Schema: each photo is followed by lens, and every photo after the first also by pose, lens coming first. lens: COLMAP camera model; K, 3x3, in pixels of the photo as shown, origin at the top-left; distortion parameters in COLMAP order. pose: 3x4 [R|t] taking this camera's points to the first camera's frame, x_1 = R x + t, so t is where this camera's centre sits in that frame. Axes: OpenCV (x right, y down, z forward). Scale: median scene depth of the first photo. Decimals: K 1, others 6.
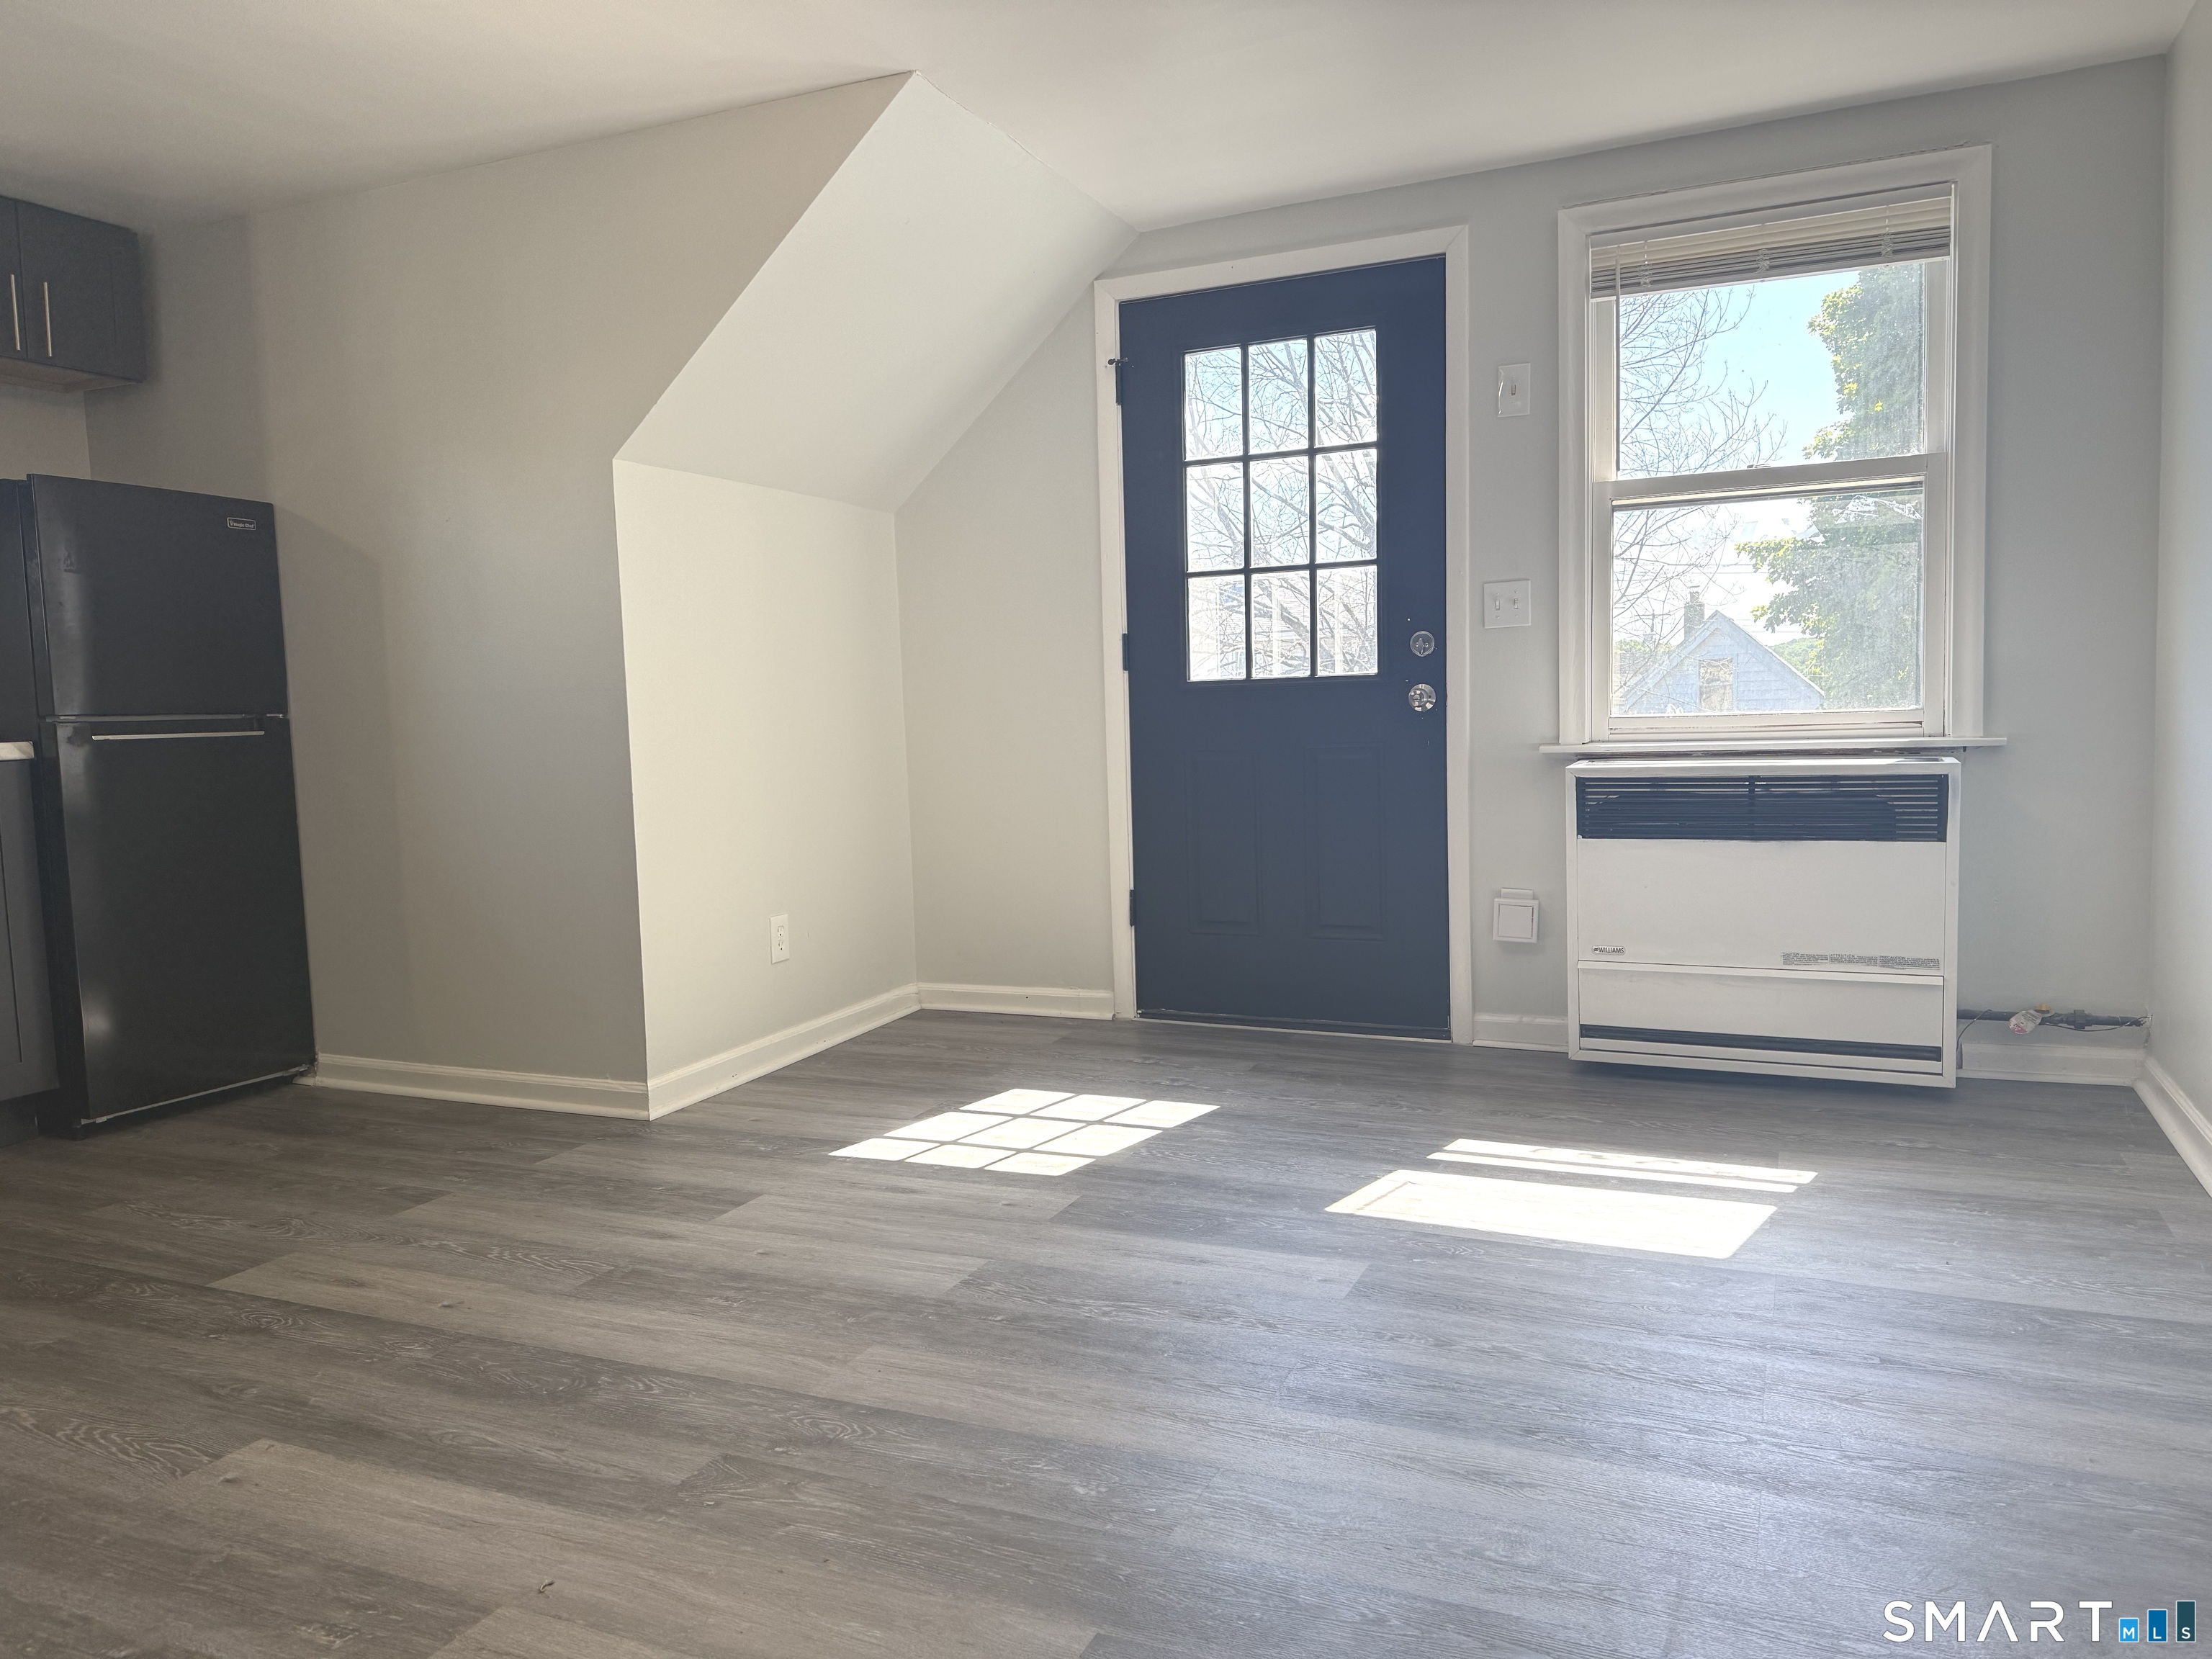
lens RADIAL K [[1557.2, 0, 1116.1], [0, 1557.2, 823.6], [0, 0, 1]] dist [0.117975, -0.149280]
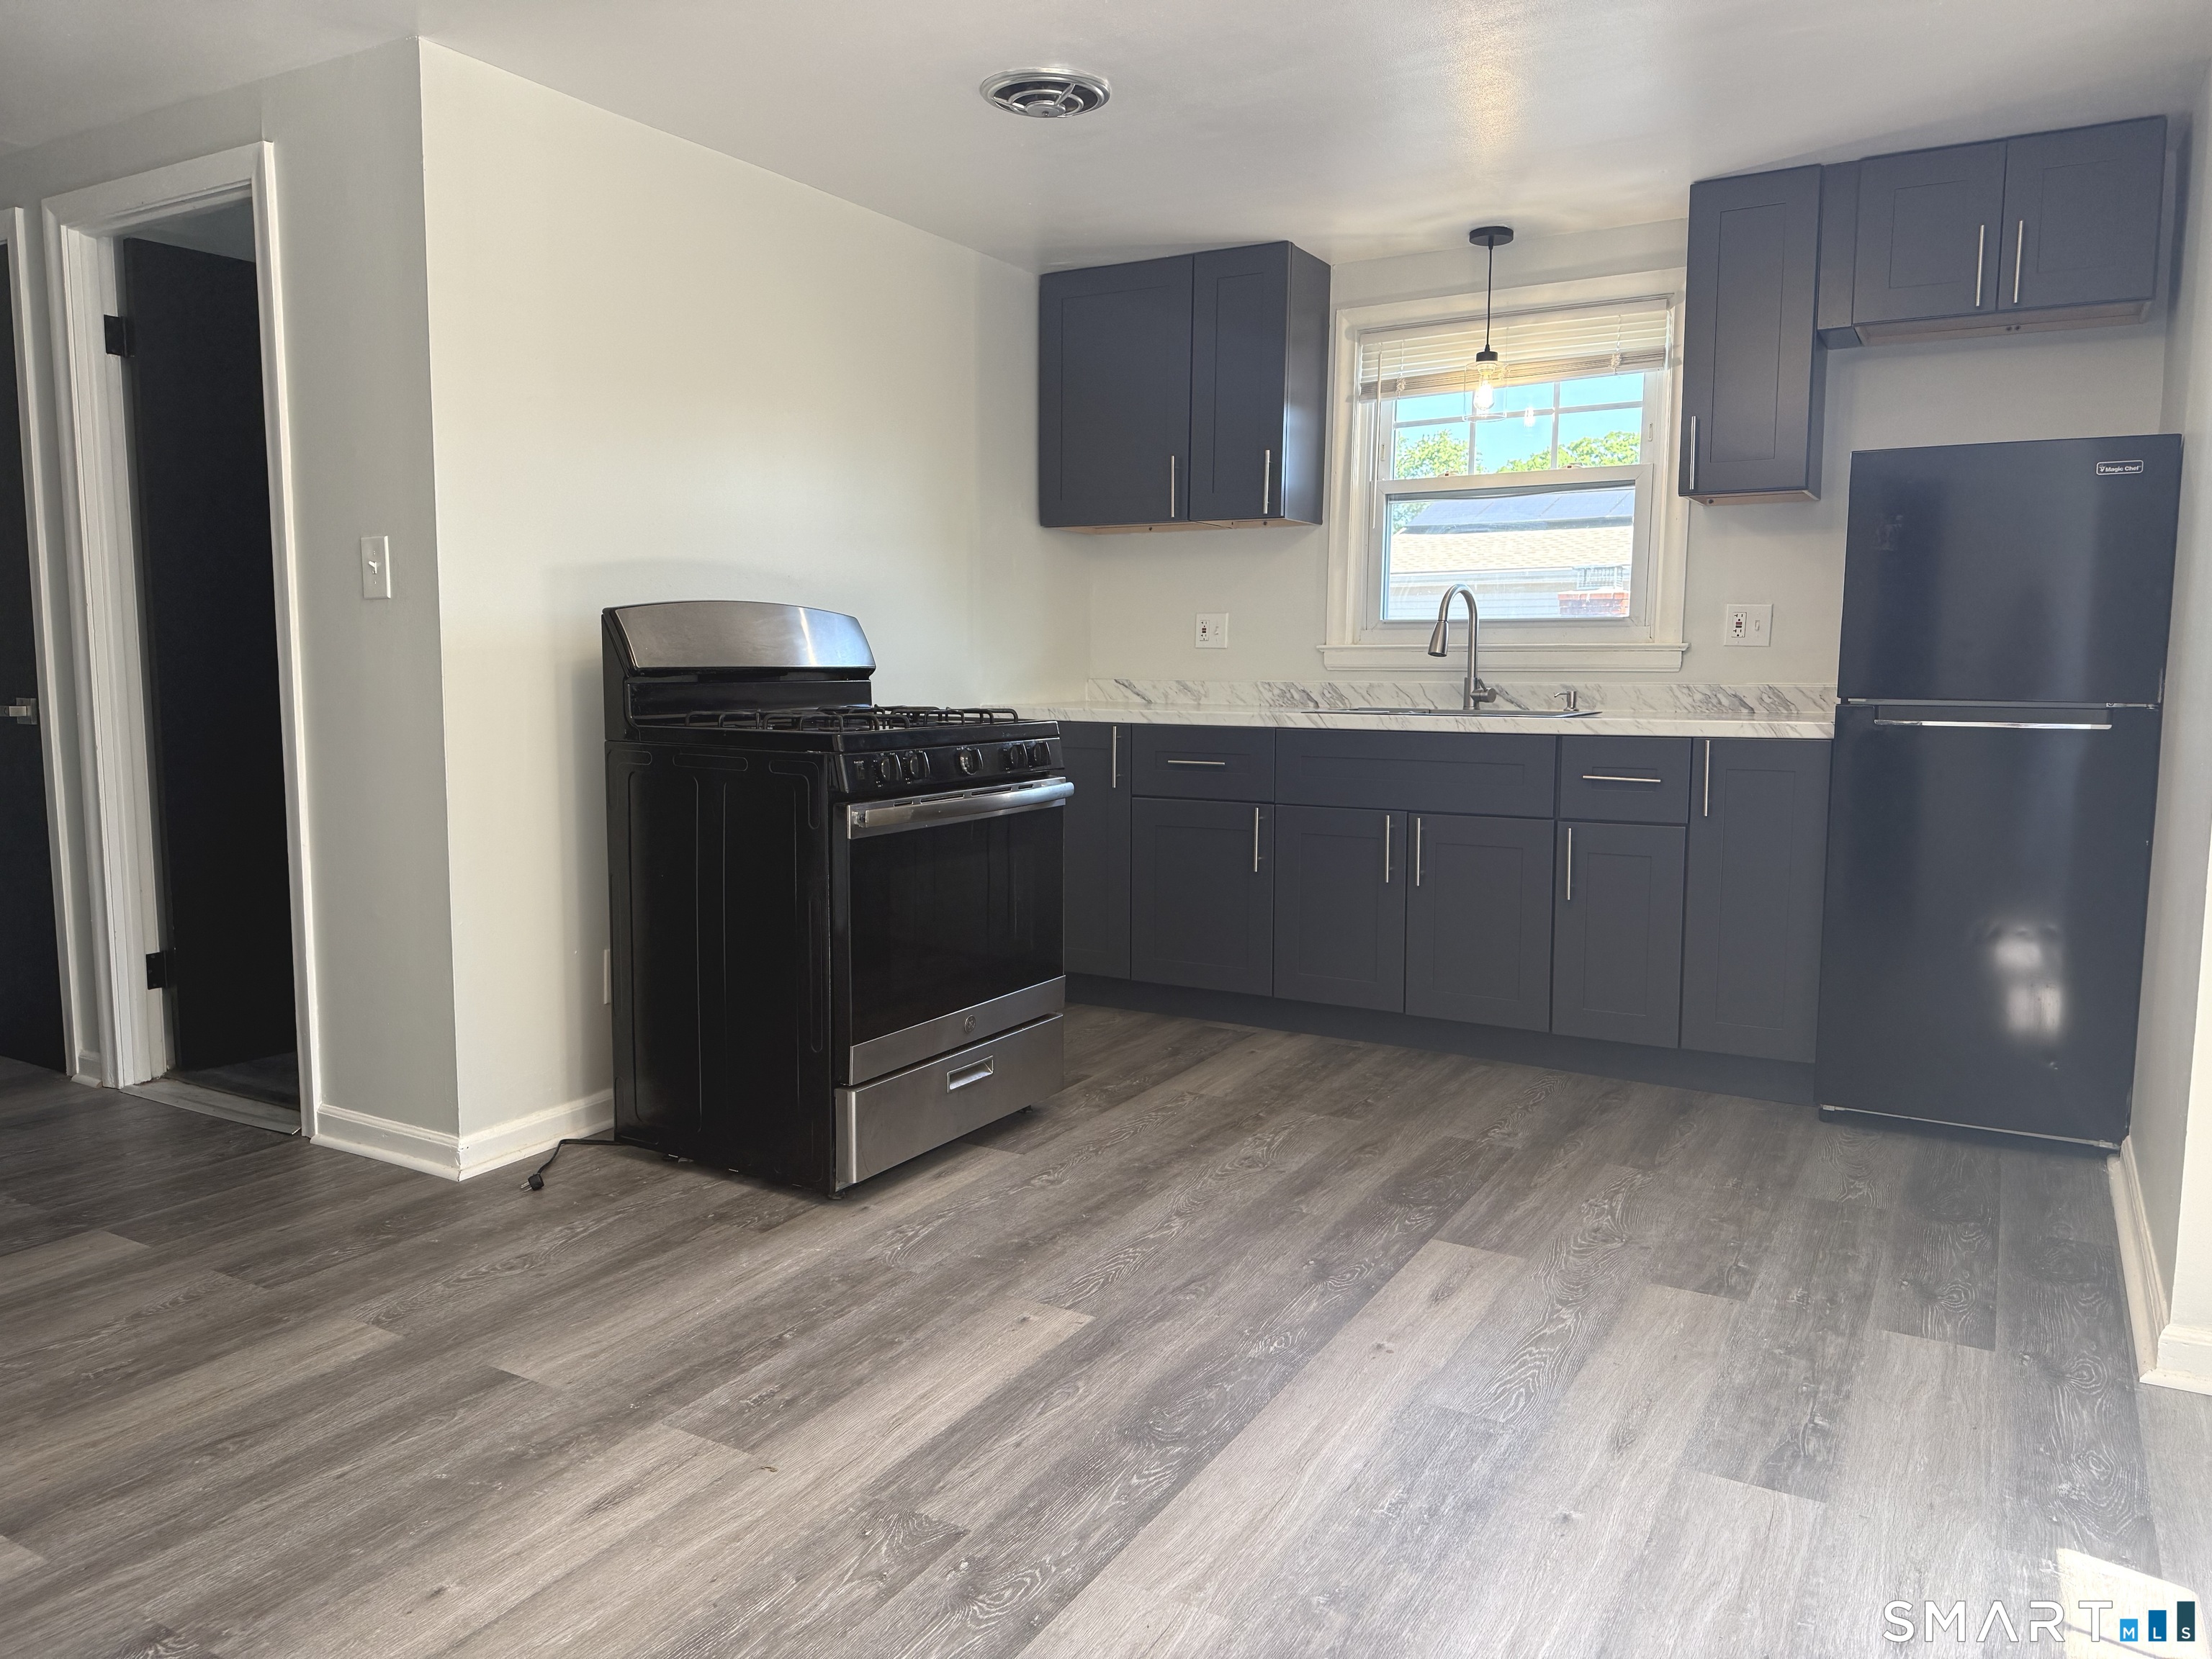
lens RADIAL K [[1549.5, 0, 1095.1], [0, 1549.5, 834.6], [0, 0, 1]] dist [0.073687, -0.079564]
pose [[-0.103660, 0.144894, -0.984002, 0.420363], [-0.075150, 0.985363, 0.153011, -0.117669], [0.991770, 0.089808, -0.091254, 0.755818]]
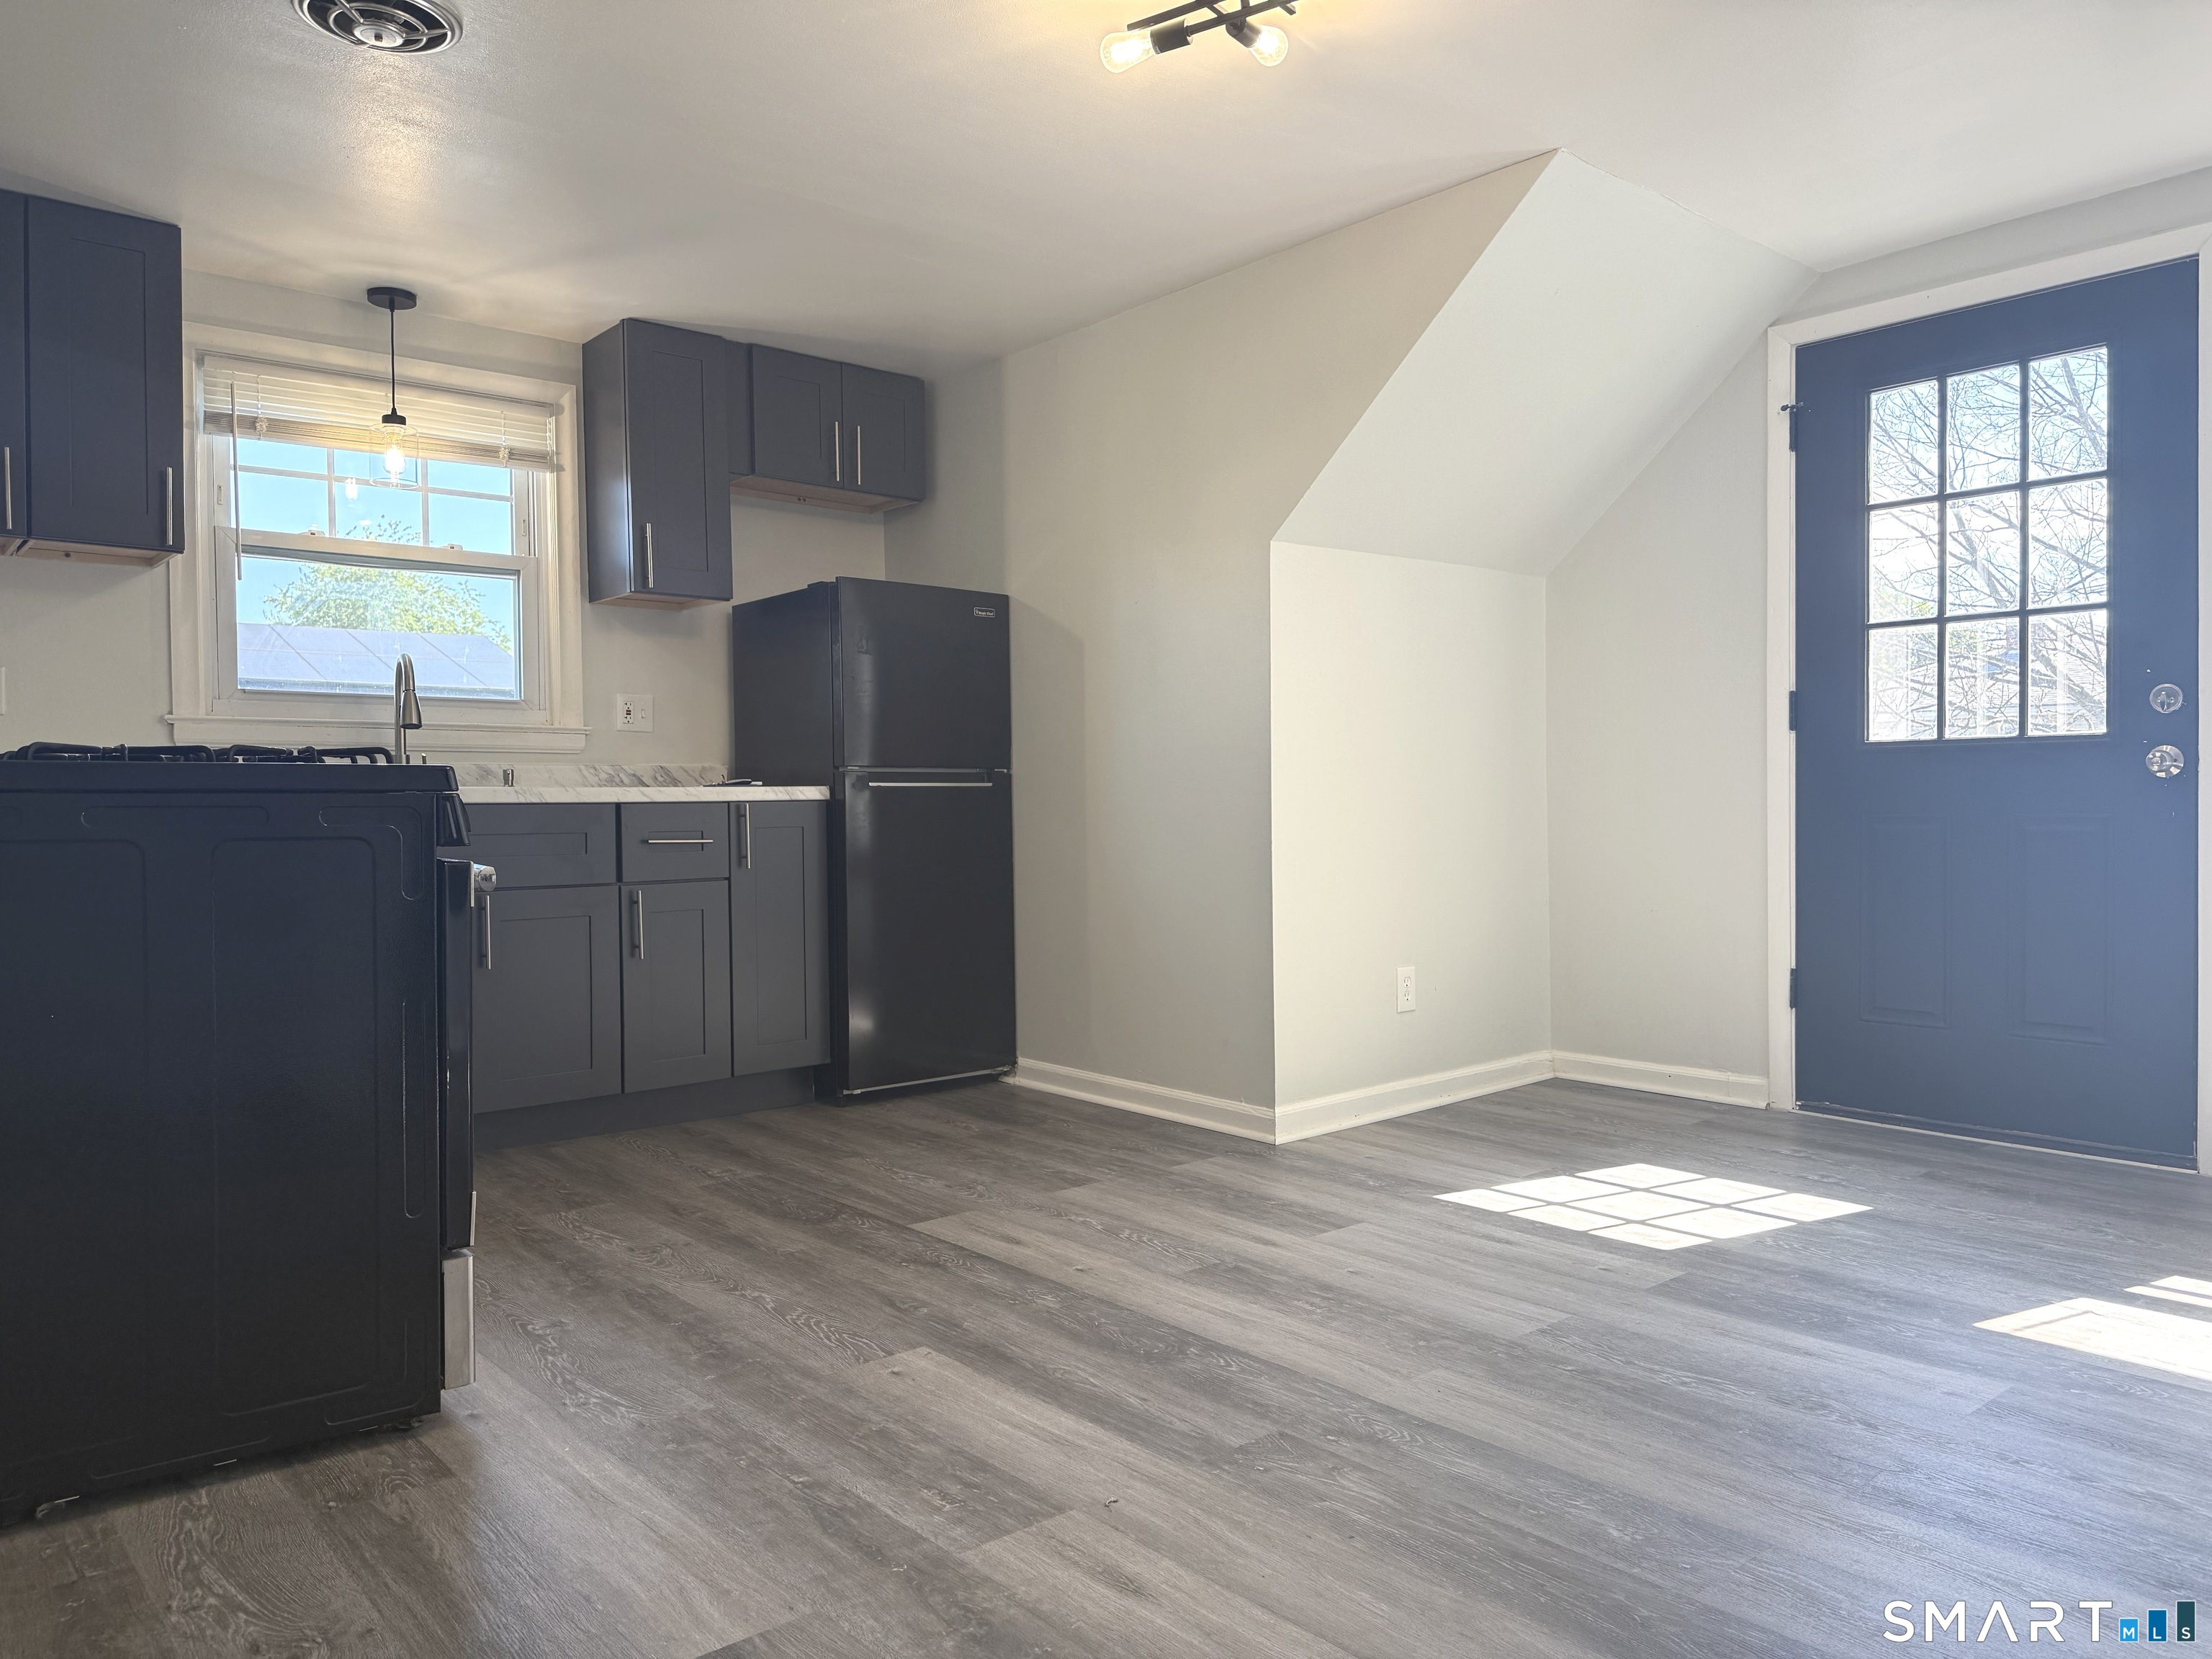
lens RADIAL K [[1557.2, 0, 1116.1], [0, 1557.2, 823.6], [0, 0, 1]] dist [0.117975, -0.149280]
pose [[0.904937, 0.025262, -0.424794, 0.065964], [-0.048025, 0.997922, -0.042961, 0.024183], [0.422826, 0.059277, 0.904270, -0.030978]]
